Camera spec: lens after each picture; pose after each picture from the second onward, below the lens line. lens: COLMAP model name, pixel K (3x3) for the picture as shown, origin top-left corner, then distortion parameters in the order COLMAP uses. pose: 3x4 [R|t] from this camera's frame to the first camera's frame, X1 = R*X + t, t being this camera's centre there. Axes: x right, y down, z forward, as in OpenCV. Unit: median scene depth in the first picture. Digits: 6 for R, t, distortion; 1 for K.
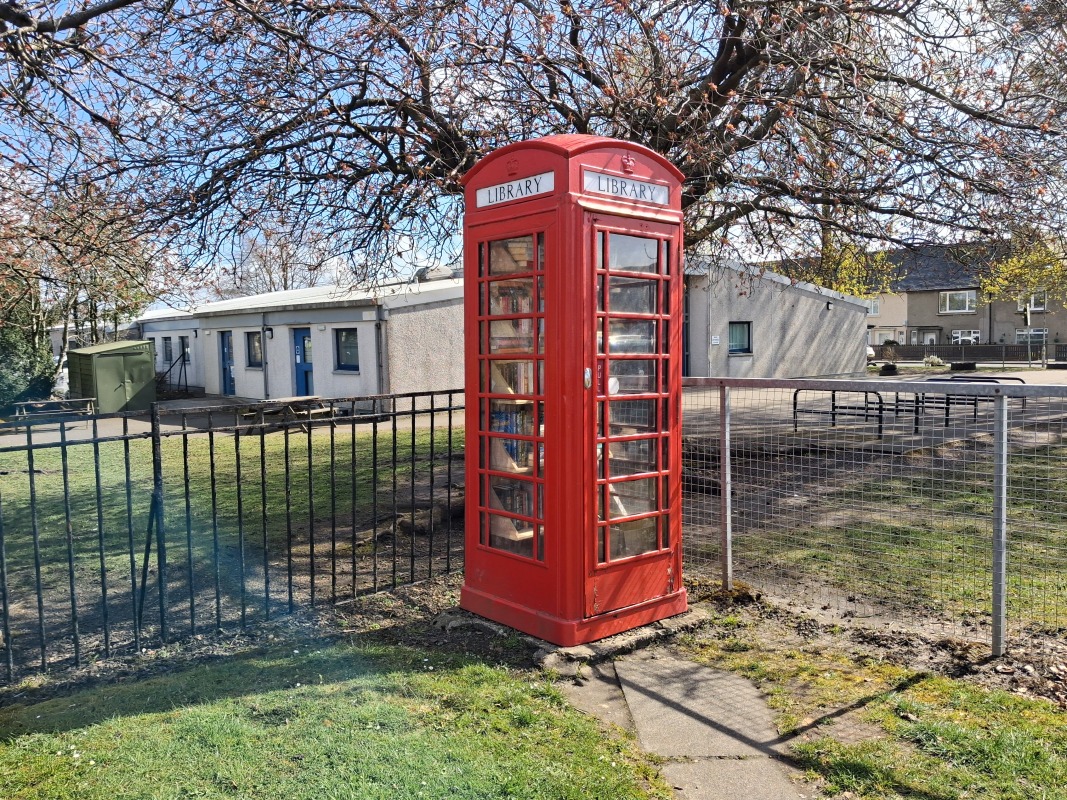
lens RADIAL K [[829.0, 0, 540.6], [0, 829.0, 398.5], [0, 0, 1]] dist [-0.011212, -0.011433]
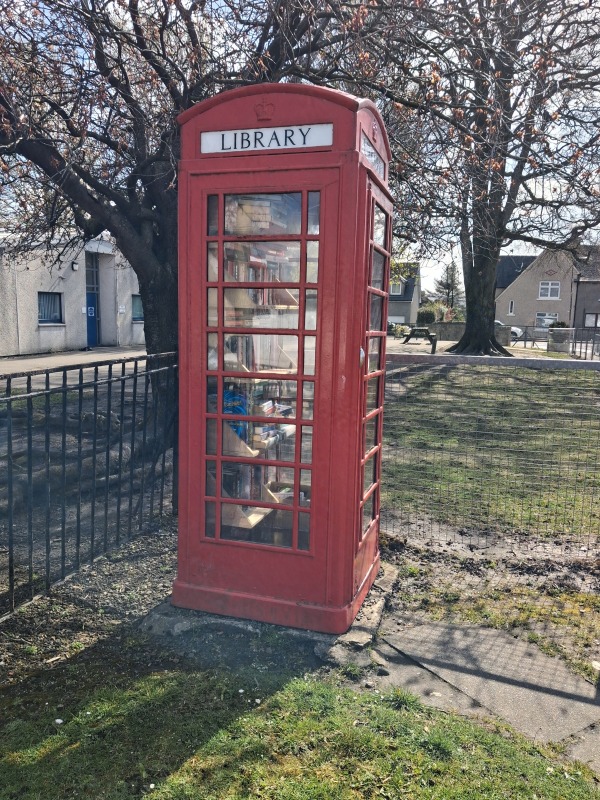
lens RADIAL K [[621.5, 0, 300.6], [0, 621.5, 419.3], [0, 0, 1]] dist [-0.011212, -0.011433]
pose [[0.852855, -0.046916, 0.520036, -0.338999], [-0.007598, 0.994735, 0.102203, -0.023411], [-0.522093, -0.091116, 0.848008, 0.383459]]
